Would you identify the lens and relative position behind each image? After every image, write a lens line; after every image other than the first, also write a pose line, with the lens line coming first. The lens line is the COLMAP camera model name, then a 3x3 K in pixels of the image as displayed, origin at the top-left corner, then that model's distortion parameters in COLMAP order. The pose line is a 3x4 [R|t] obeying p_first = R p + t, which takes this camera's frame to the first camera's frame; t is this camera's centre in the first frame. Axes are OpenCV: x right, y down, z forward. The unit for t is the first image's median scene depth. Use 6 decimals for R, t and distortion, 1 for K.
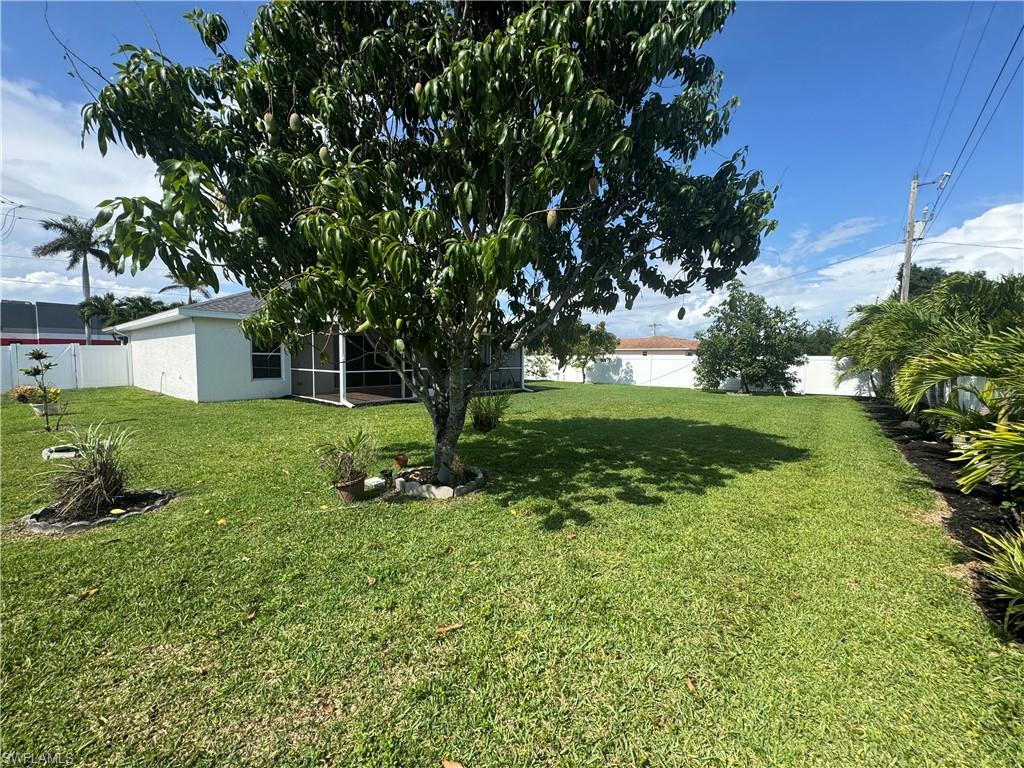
lens RADIAL K [[406.7, 0, 514.1], [0, 406.7, 382.4], [0, 0, 1]] dist [-0.004520, 0.001195]
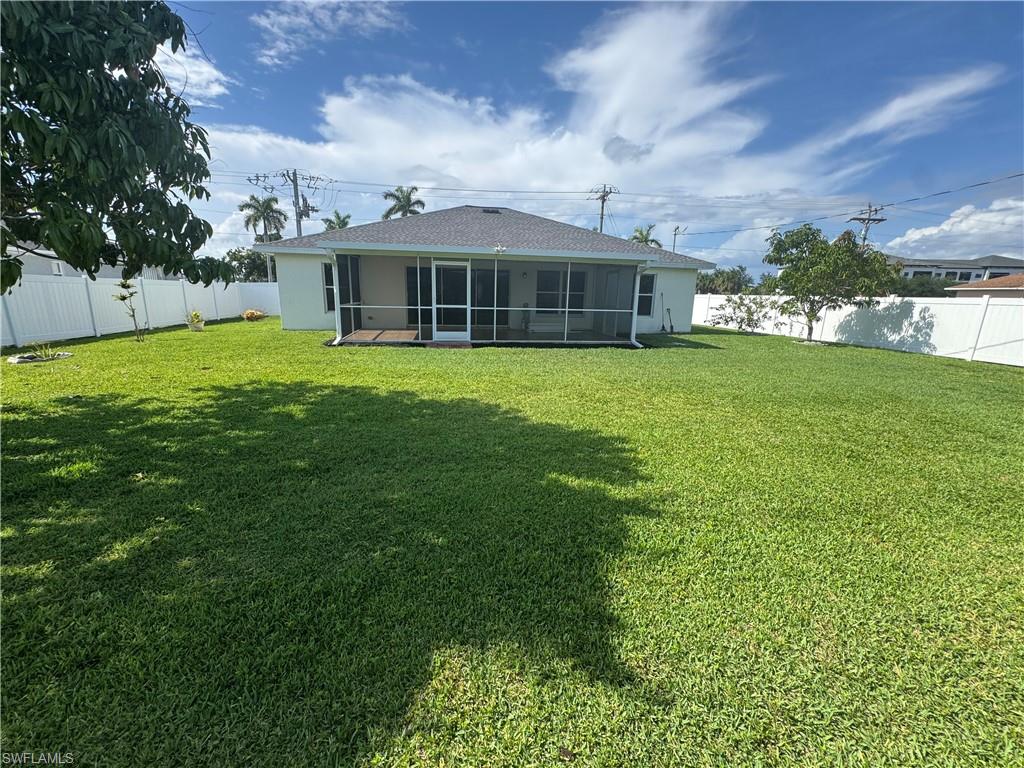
lens RADIAL K [[406.7, 0, 510.5], [0, 406.7, 386.3], [0, 0, 1]] dist [-0.004520, 0.001195]
pose [[0.729612, 0.159041, -0.665110, 0.252854], [-0.054656, 0.983031, 0.175105, -0.013815], [0.681673, -0.091407, 0.725924, 0.276772]]
